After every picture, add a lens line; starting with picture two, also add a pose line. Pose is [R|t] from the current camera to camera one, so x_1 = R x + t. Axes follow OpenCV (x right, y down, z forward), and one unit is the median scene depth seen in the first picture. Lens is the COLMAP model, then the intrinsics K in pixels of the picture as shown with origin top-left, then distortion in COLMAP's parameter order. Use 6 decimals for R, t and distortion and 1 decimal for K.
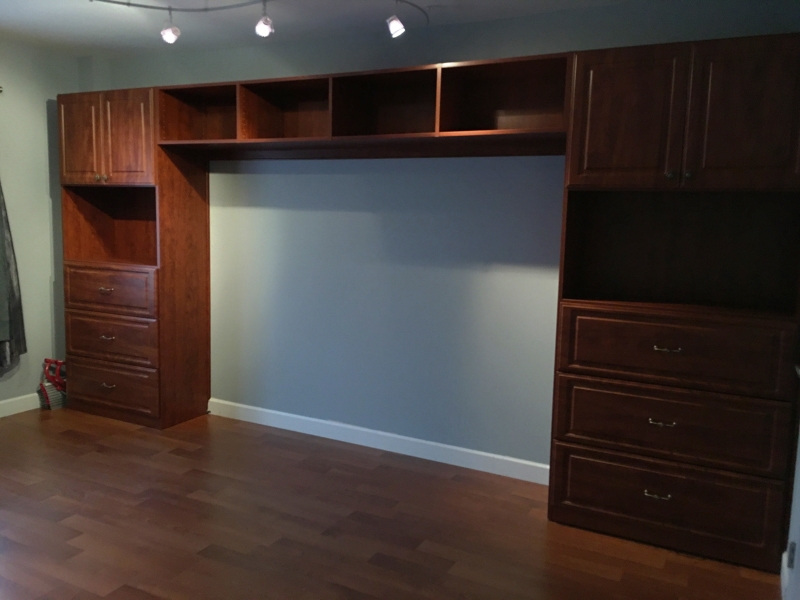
lens RADIAL K [[671.7, 0, 402.9], [0, 671.7, 293.1], [0, 0, 1]] dist [0.064161, -0.048057]
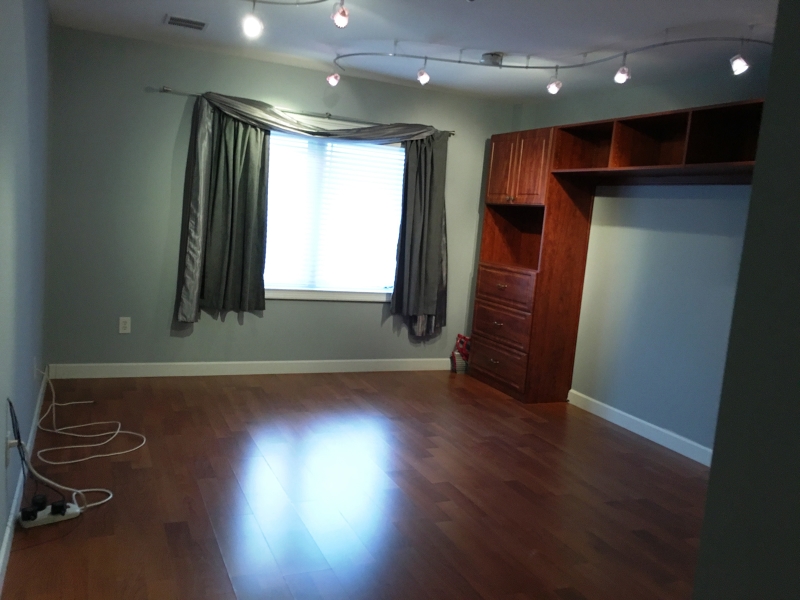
lens RADIAL K [[671.7, 0, 400.5], [0, 671.7, 301.0], [0, 0, 1]] dist [0.064161, -0.048057]
pose [[0.783538, 0.119145, -0.609814, 0.192711], [-0.133709, 0.990781, 0.021777, 0.021073], [0.606787, 0.064475, 0.792245, -0.117621]]
